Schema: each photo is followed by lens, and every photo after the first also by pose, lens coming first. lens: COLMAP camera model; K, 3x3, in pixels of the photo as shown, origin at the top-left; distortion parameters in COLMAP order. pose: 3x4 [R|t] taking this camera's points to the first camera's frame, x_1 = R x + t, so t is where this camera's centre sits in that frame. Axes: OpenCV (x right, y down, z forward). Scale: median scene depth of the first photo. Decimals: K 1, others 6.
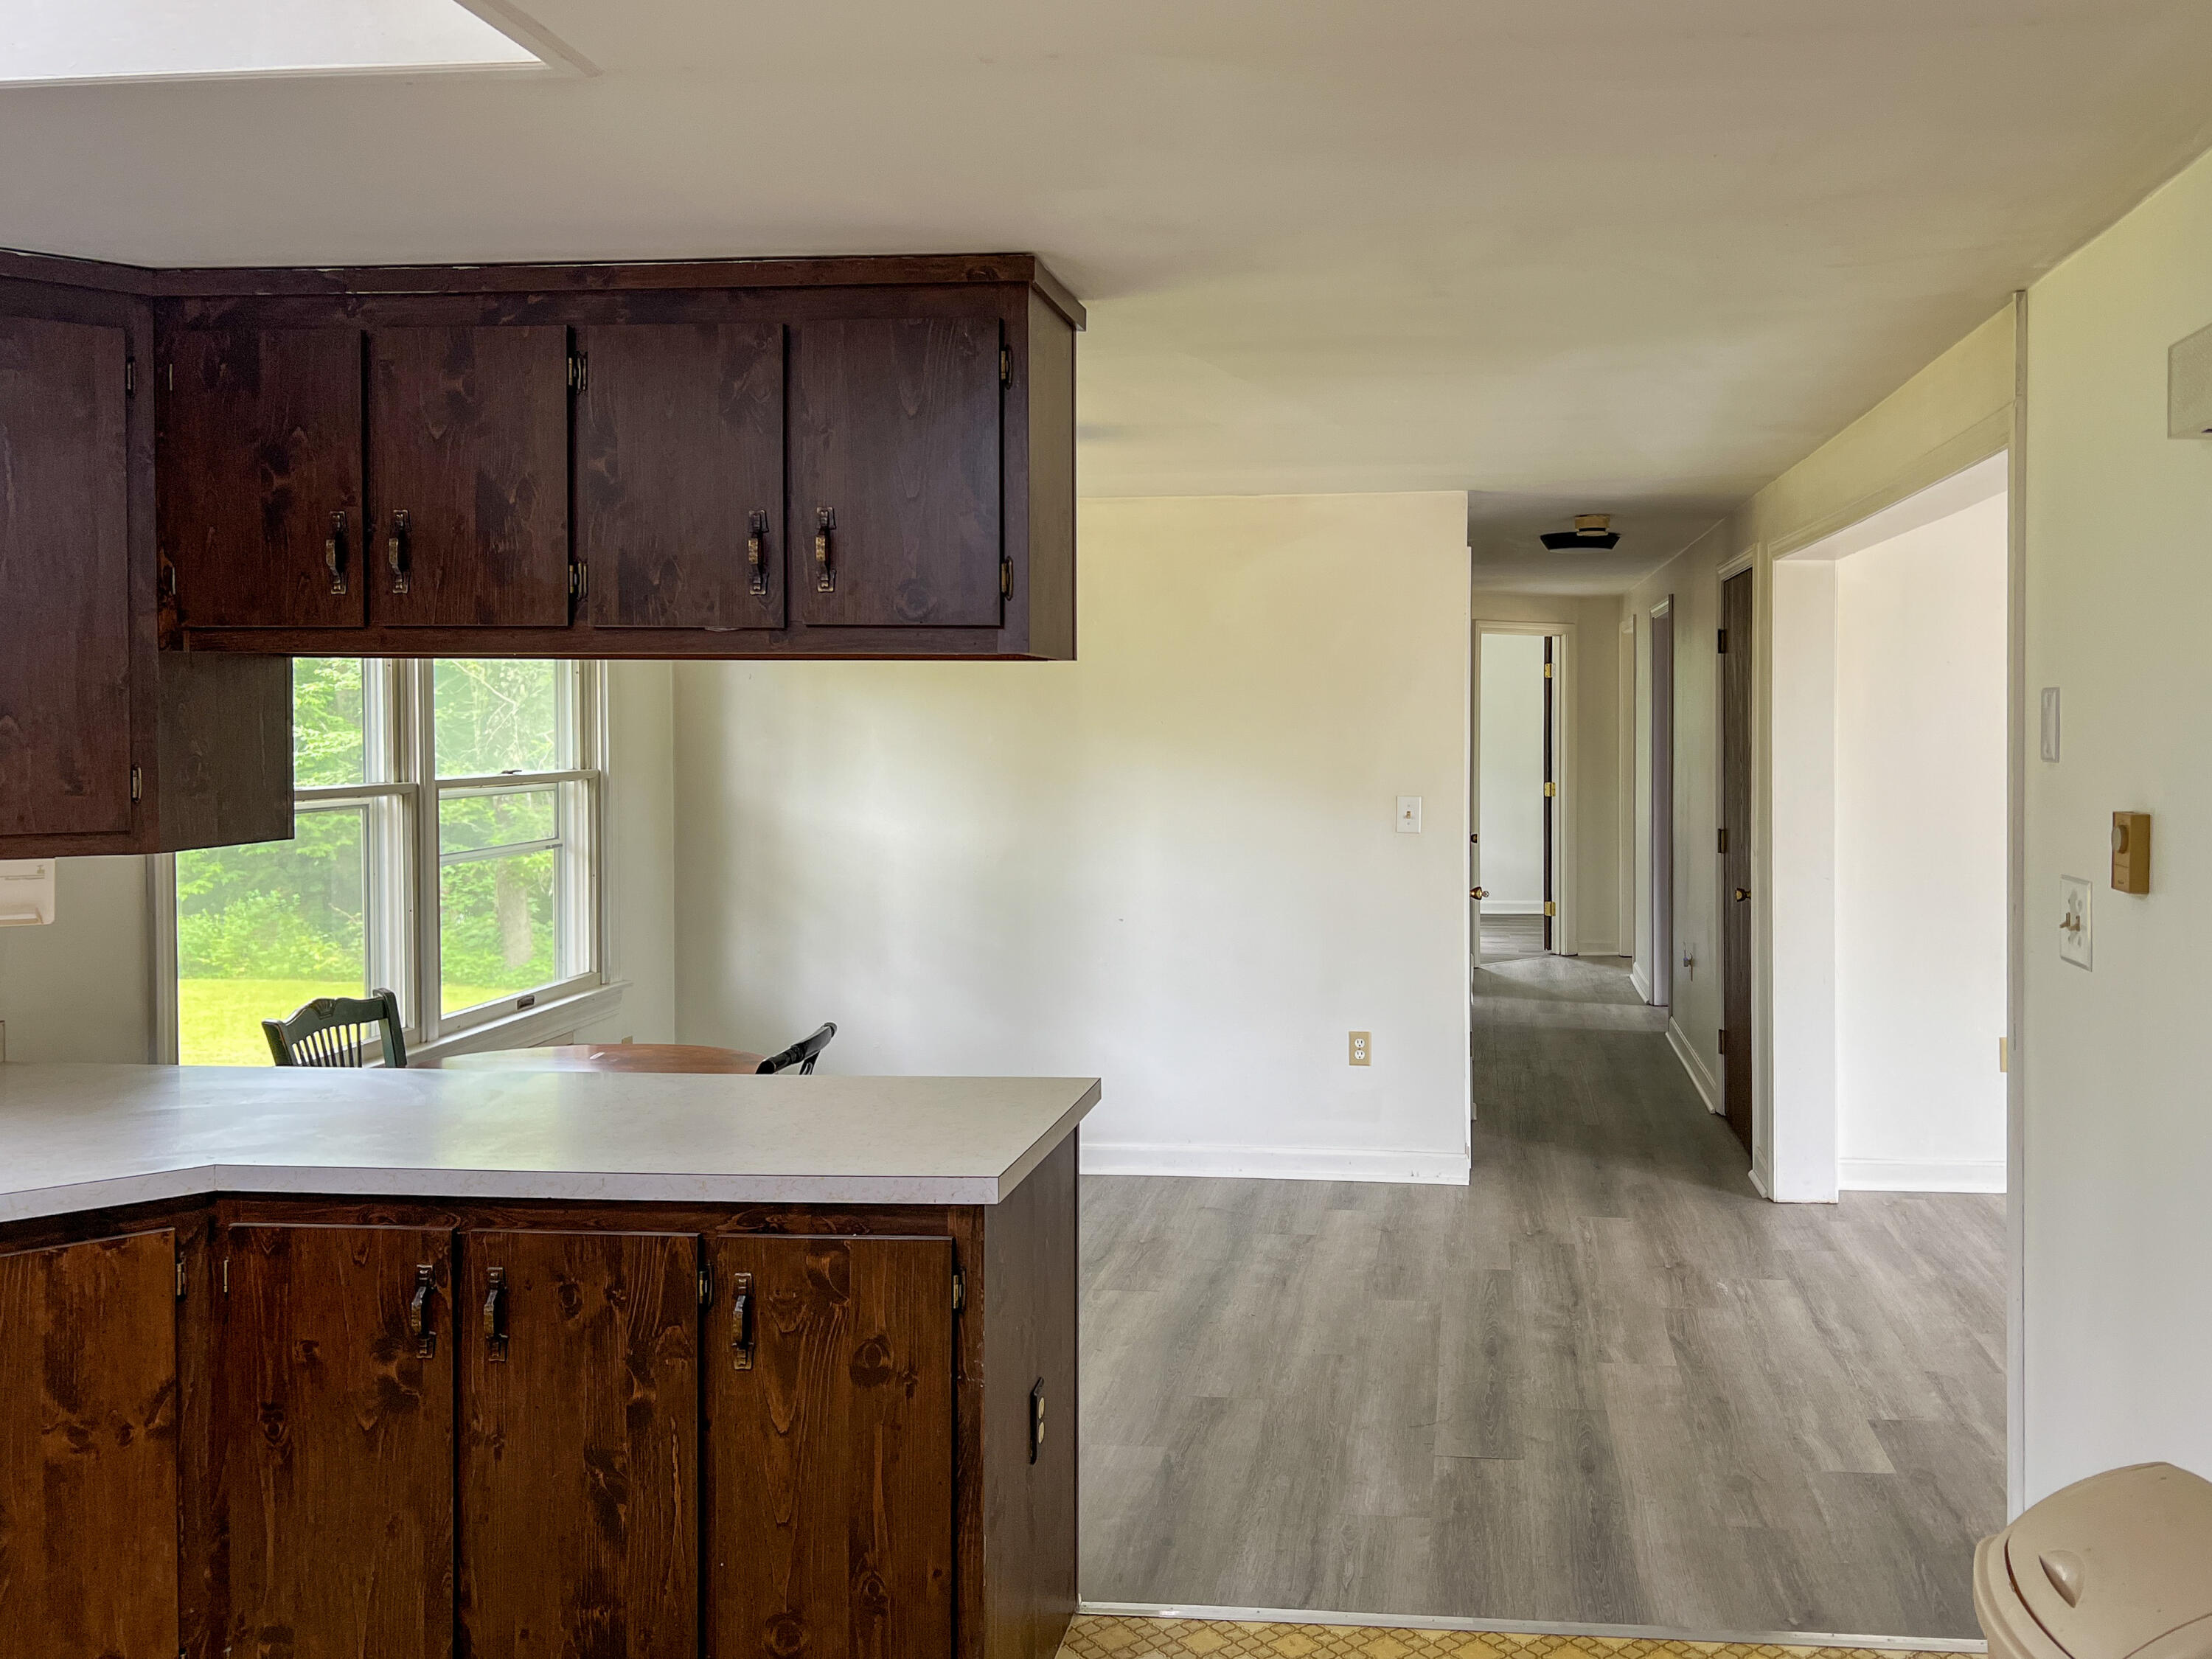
lens RADIAL K [[1693.4, 0, 1274.5], [0, 1693.4, 765.1], [0, 0, 1]] dist [0.038817, -0.033937]
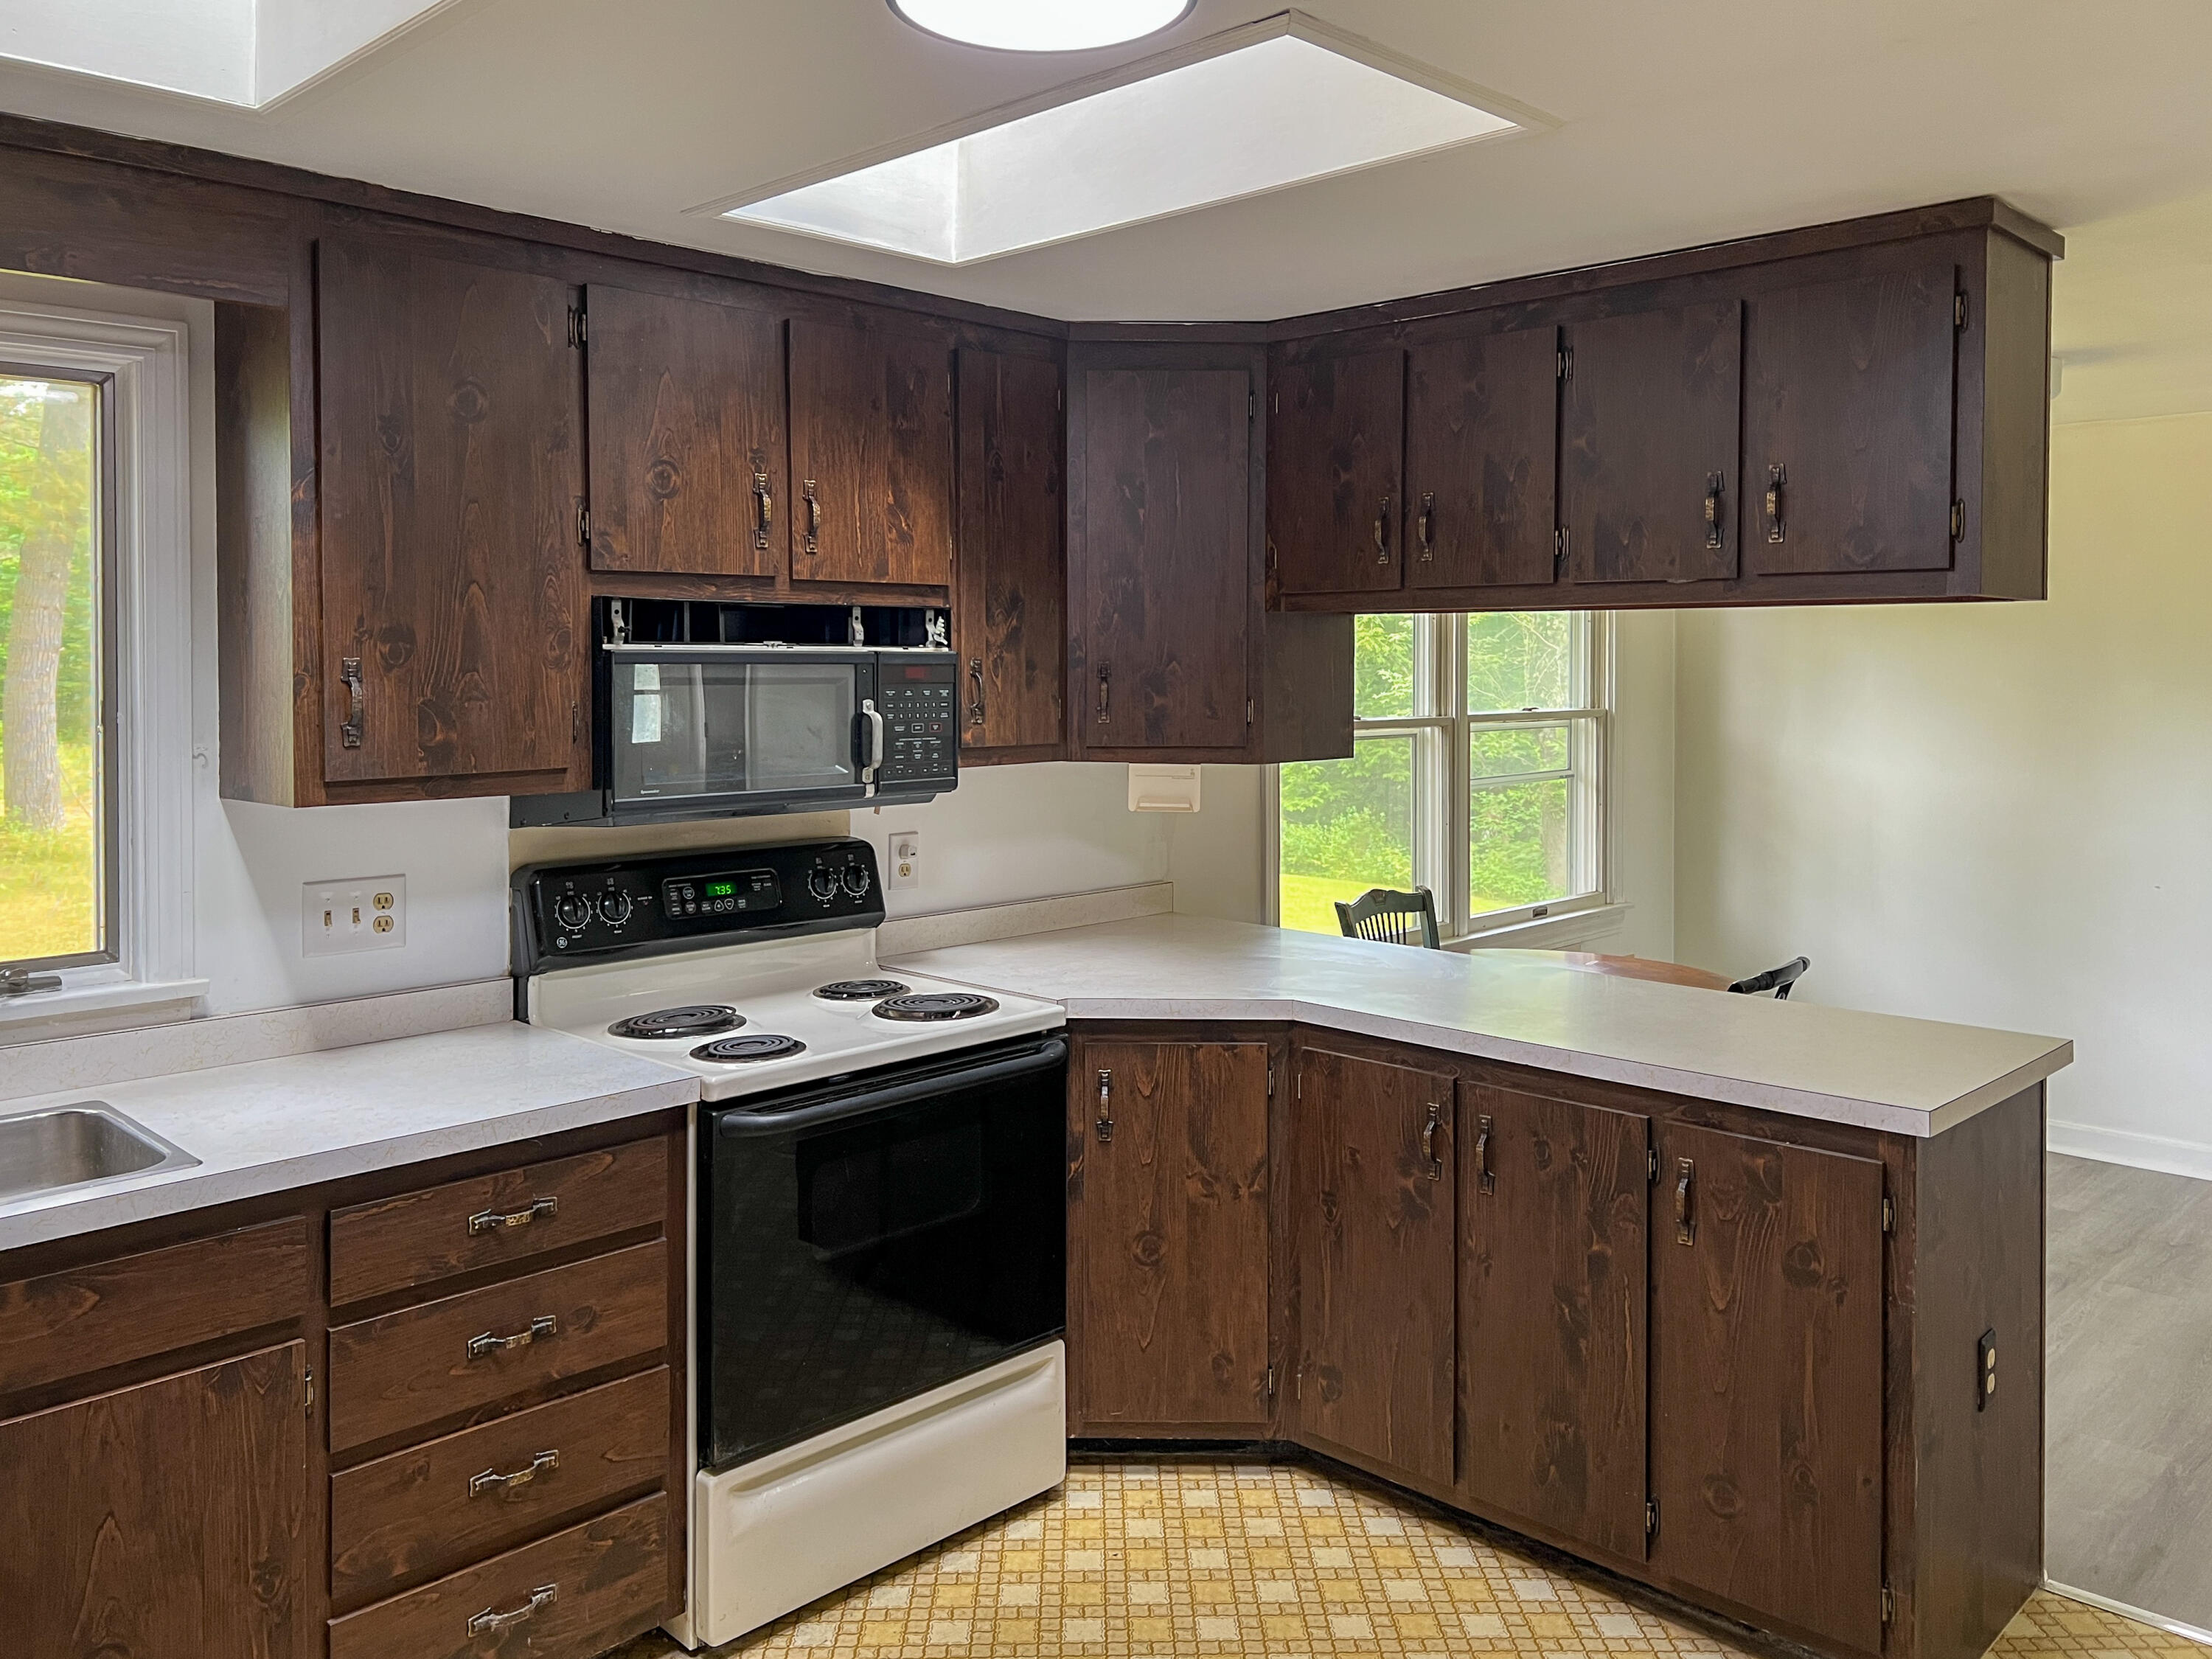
lens RADIAL K [[1693.4, 0, 1107.5], [0, 1693.4, 807.6], [0, 0, 1]] dist [0.038817, -0.033937]
pose [[0.771542, 0.055484, -0.633754, 0.088048], [-0.018792, 0.997743, 0.064473, 0.002966], [0.635901, -0.037834, 0.770843, -0.091812]]
